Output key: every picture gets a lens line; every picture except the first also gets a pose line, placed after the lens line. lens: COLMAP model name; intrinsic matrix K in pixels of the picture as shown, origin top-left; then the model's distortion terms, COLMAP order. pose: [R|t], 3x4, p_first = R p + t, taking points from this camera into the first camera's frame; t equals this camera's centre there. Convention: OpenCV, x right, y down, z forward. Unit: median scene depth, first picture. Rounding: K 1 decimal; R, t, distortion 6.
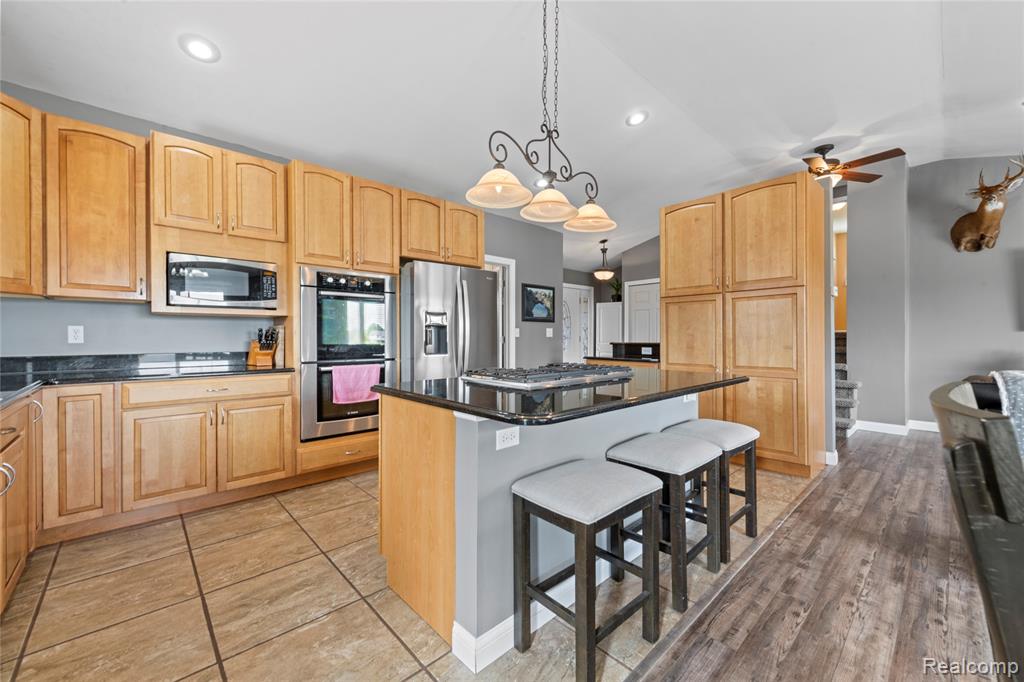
lens RADIAL K [[401.8, 0, 508.3], [0, 401.8, 337.8], [0, 0, 1]] dist [0.004234, 0.000122]
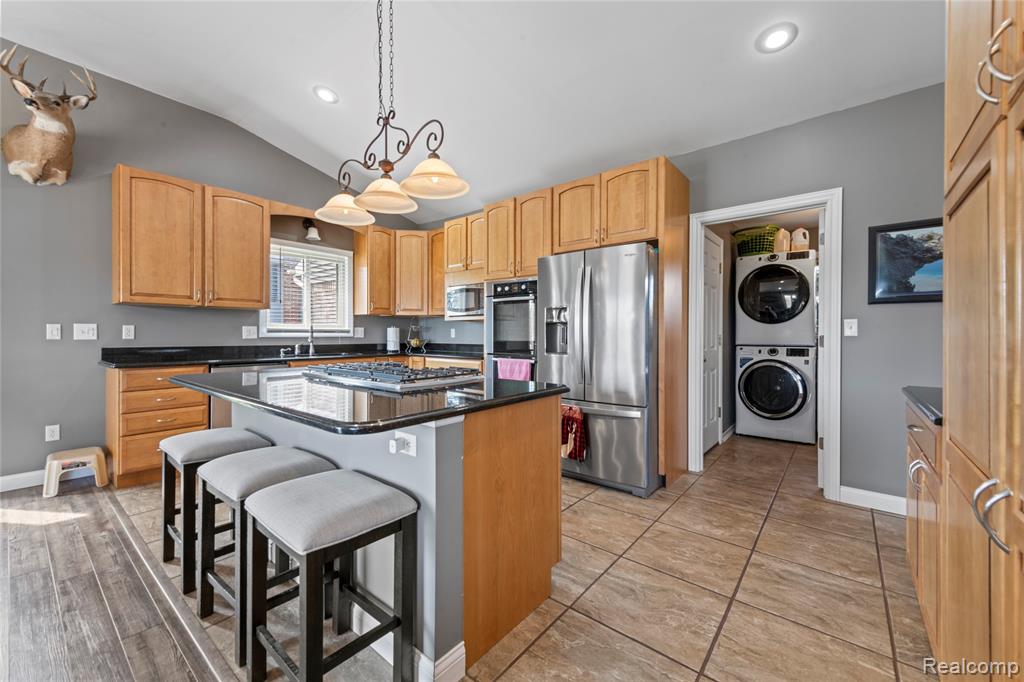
lens RADIAL K [[401.8, 0, 512.1], [0, 401.8, 335.7], [0, 0, 1]] dist [0.004234, 0.000122]
pose [[0.152436, 0.004639, -0.988302, 0.586873], [-0.003881, 0.999984, 0.004095, -0.002663], [0.988306, 0.003211, 0.152452, 0.619437]]
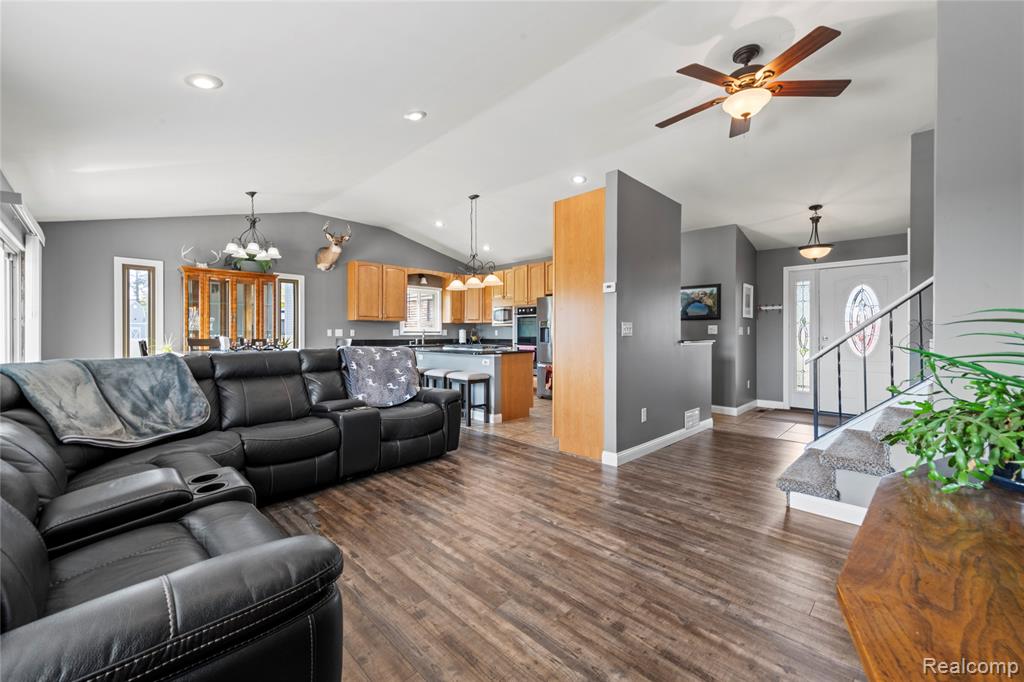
lens RADIAL K [[401.8, 0, 510.5], [0, 401.8, 334.7], [0, 0, 1]] dist [0.004234, 0.000122]
pose [[0.048430, 0.004647, -0.998816, 1.482725], [-0.001782, 0.999988, 0.004566, -0.005098], [0.998825, 0.001559, 0.048437, 0.598975]]
